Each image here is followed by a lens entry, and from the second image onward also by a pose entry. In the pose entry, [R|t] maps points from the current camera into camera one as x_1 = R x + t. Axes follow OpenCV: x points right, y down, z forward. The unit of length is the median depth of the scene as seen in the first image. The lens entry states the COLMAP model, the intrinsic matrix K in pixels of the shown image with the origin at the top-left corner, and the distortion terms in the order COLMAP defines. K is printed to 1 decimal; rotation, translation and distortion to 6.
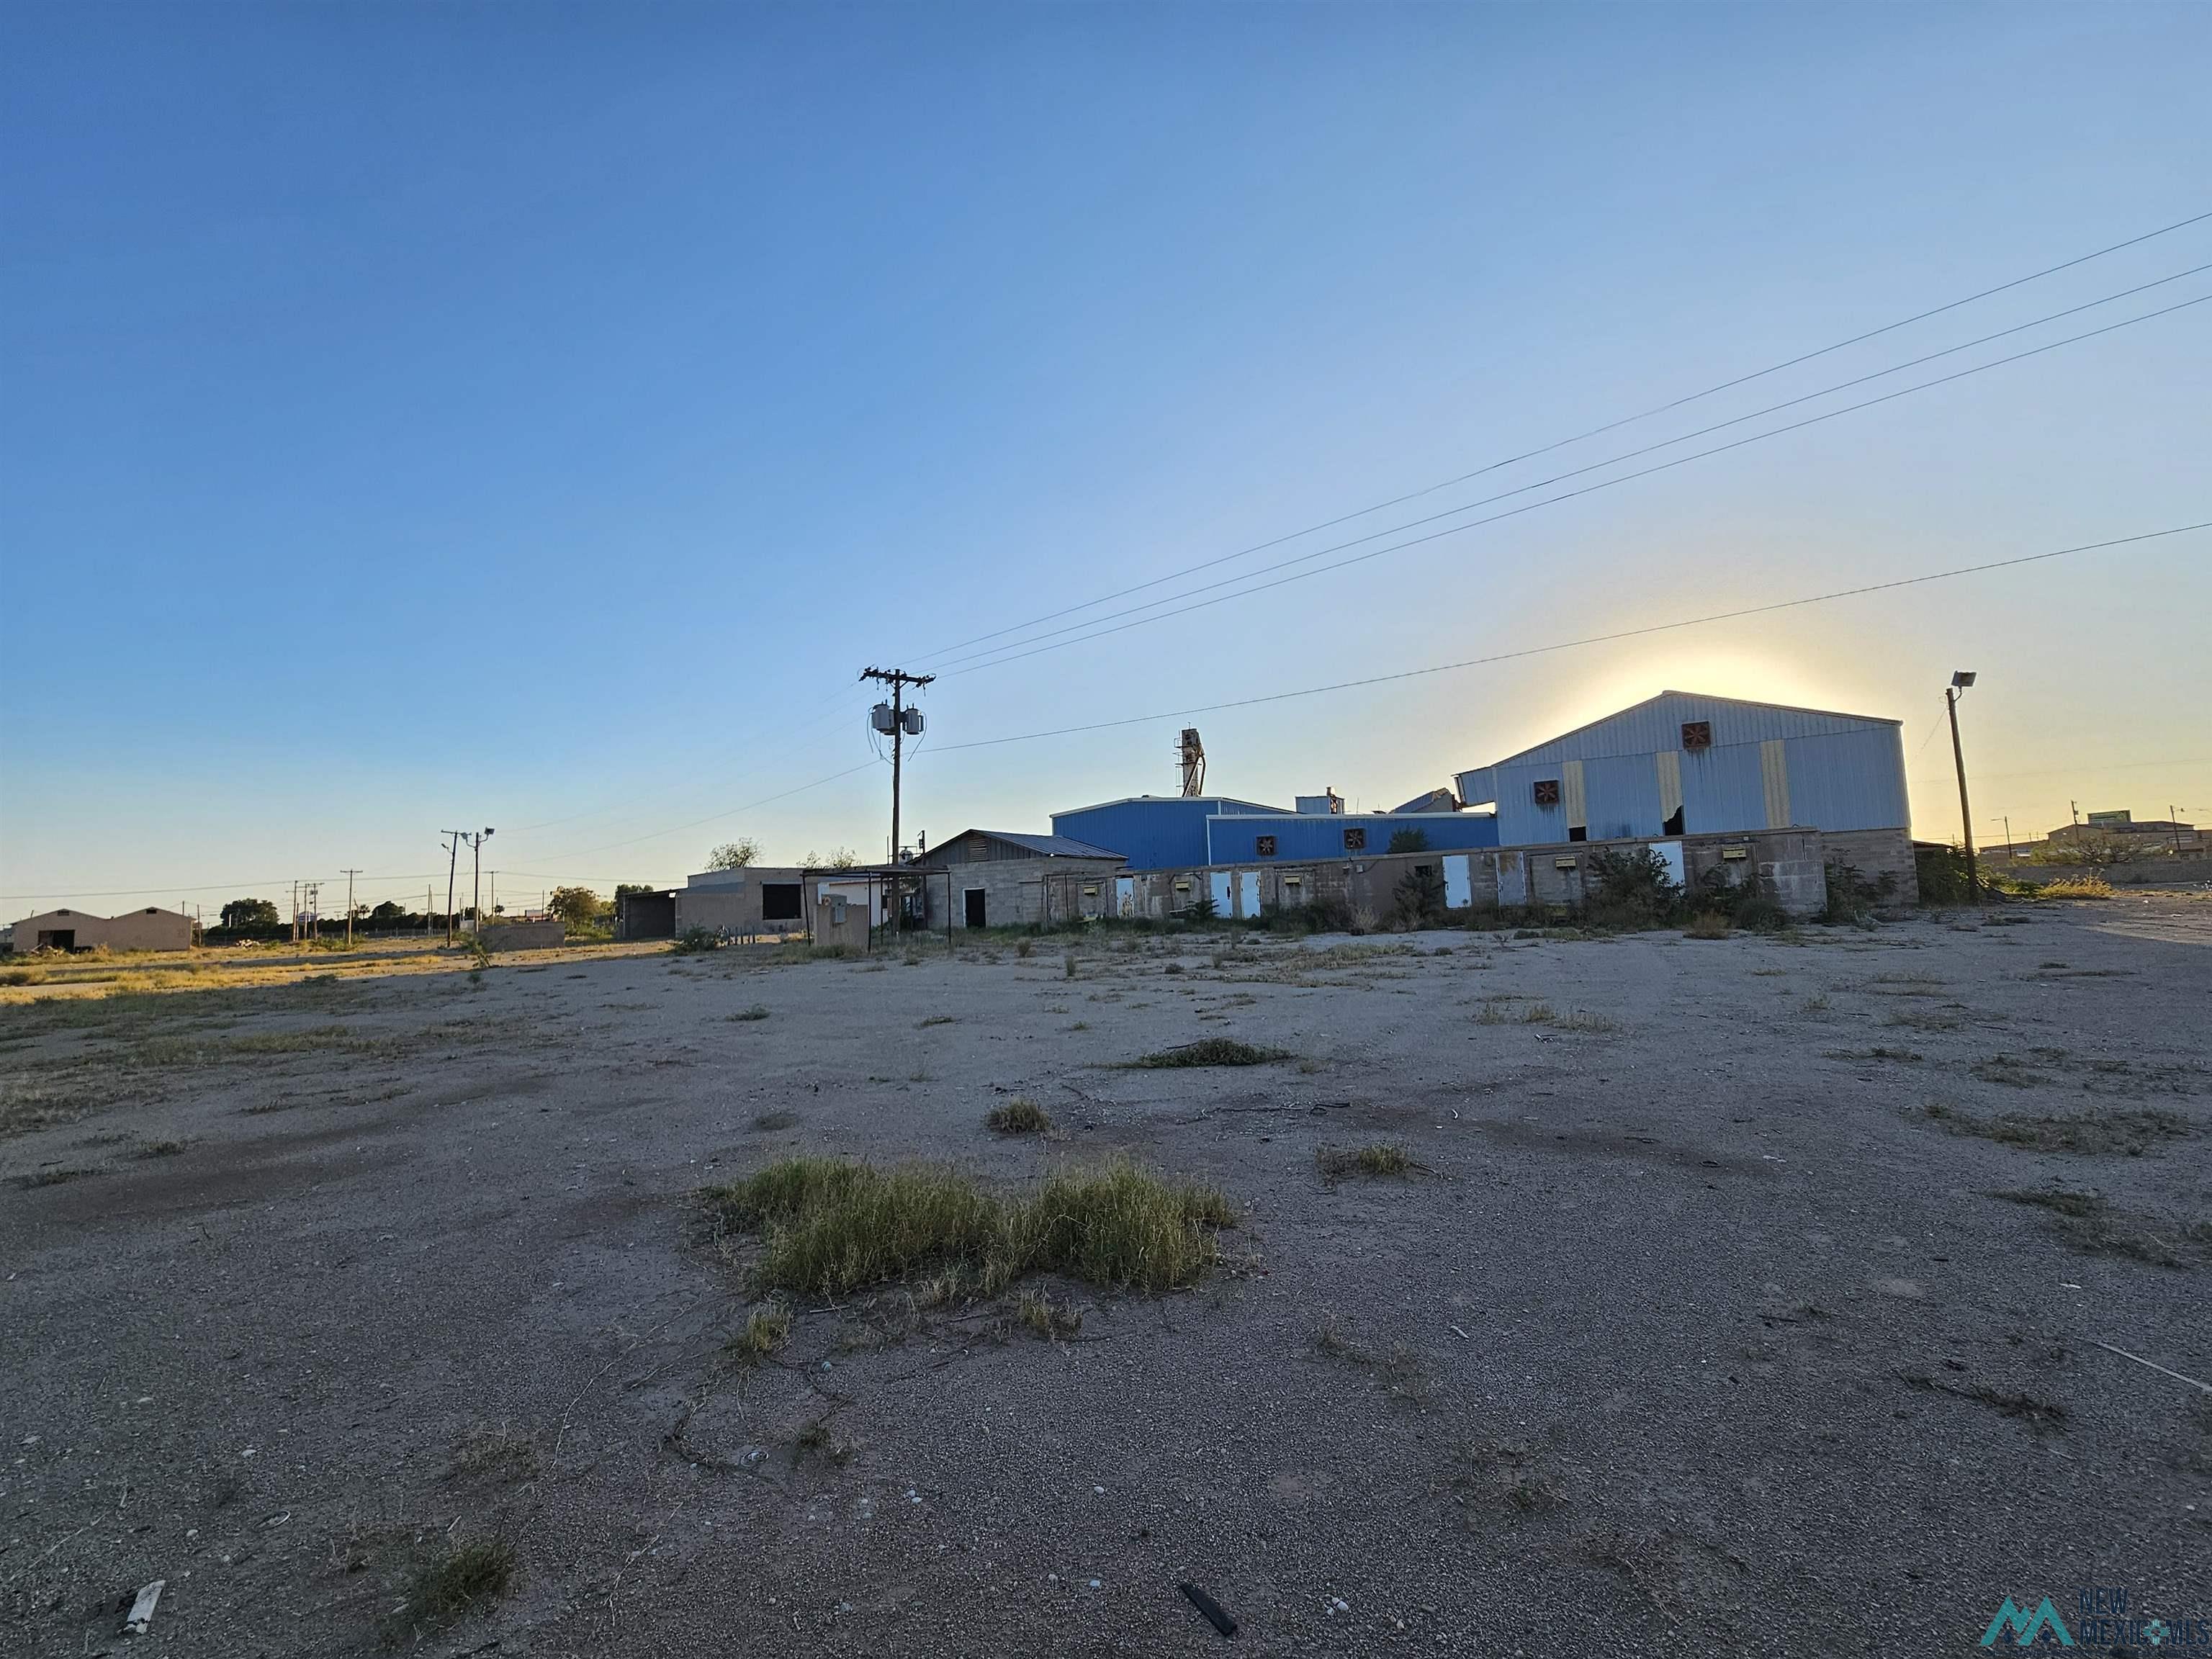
lens RADIAL K [[882.6, 0, 1101.9], [0, 882.6, 827.3], [0, 0, 1]] dist [-0.000780, -0.000049]
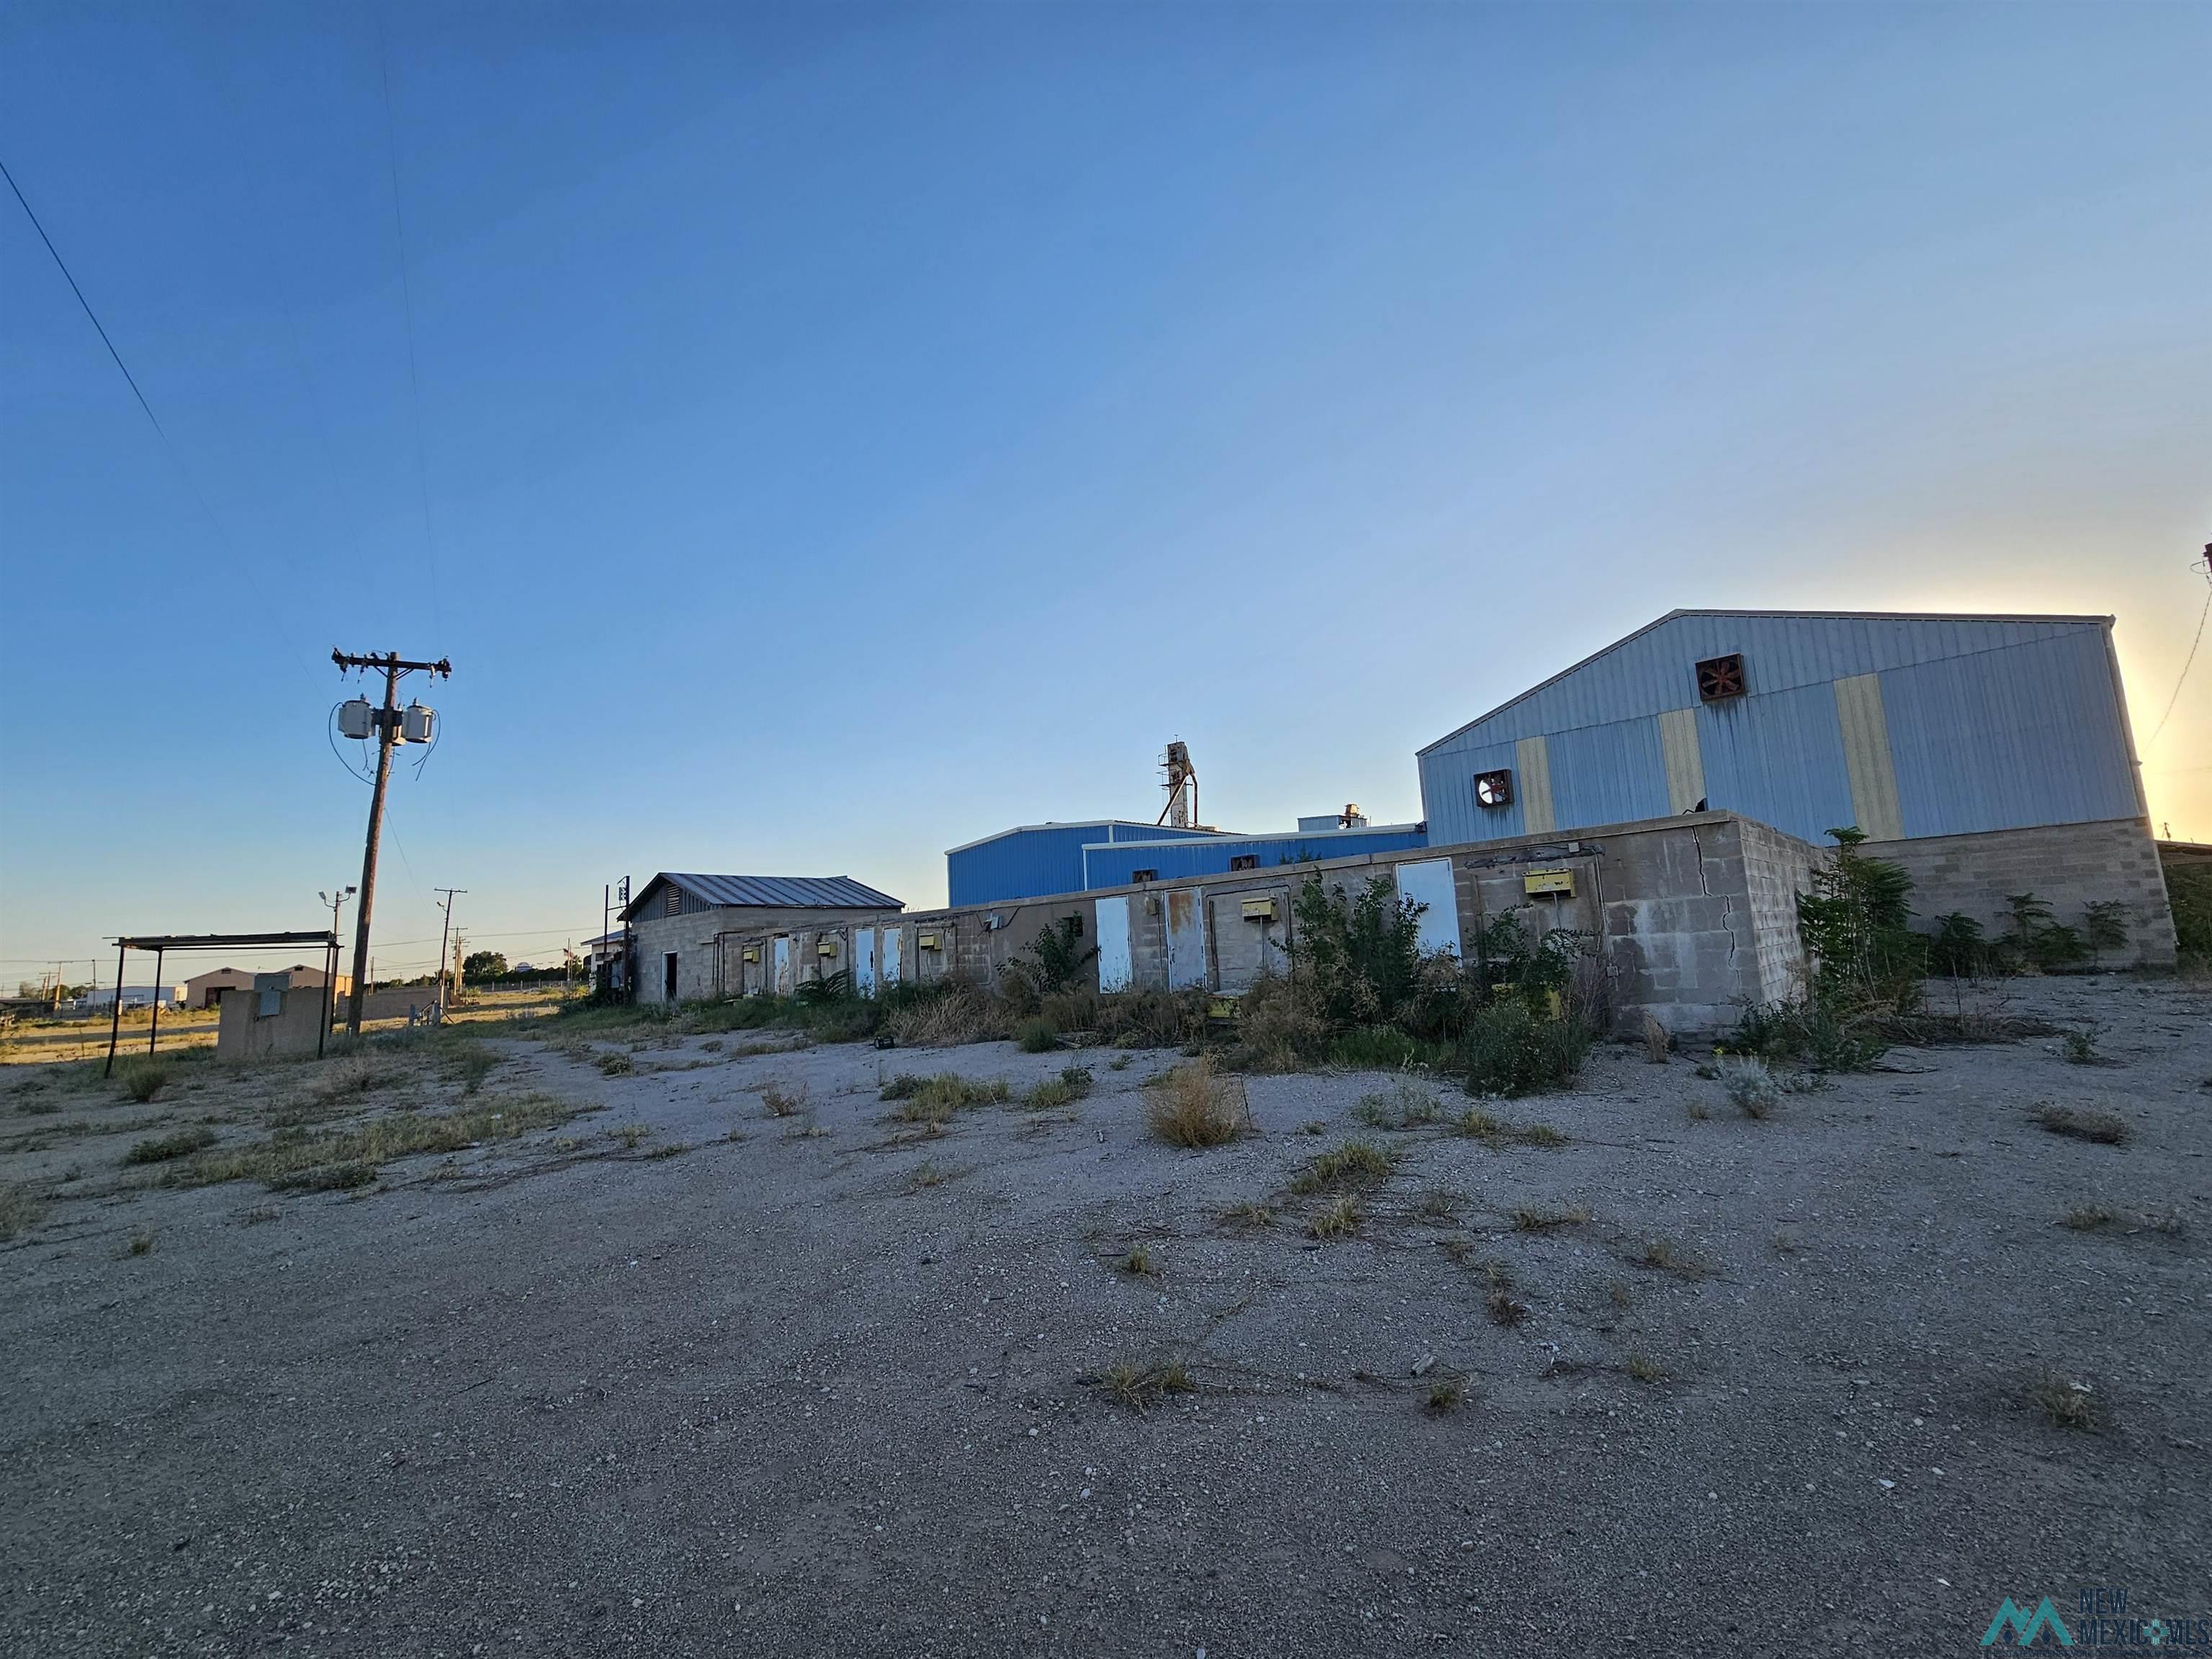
lens RADIAL K [[882.6, 0, 1114.9], [0, 882.6, 820.3], [0, 0, 1]] dist [-0.000780, -0.000049]
pose [[0.980623, -0.041146, -0.191532, 0.385604], [0.031180, 0.998013, -0.054758, 0.010719], [0.193405, 0.047725, 0.979958, 0.344547]]
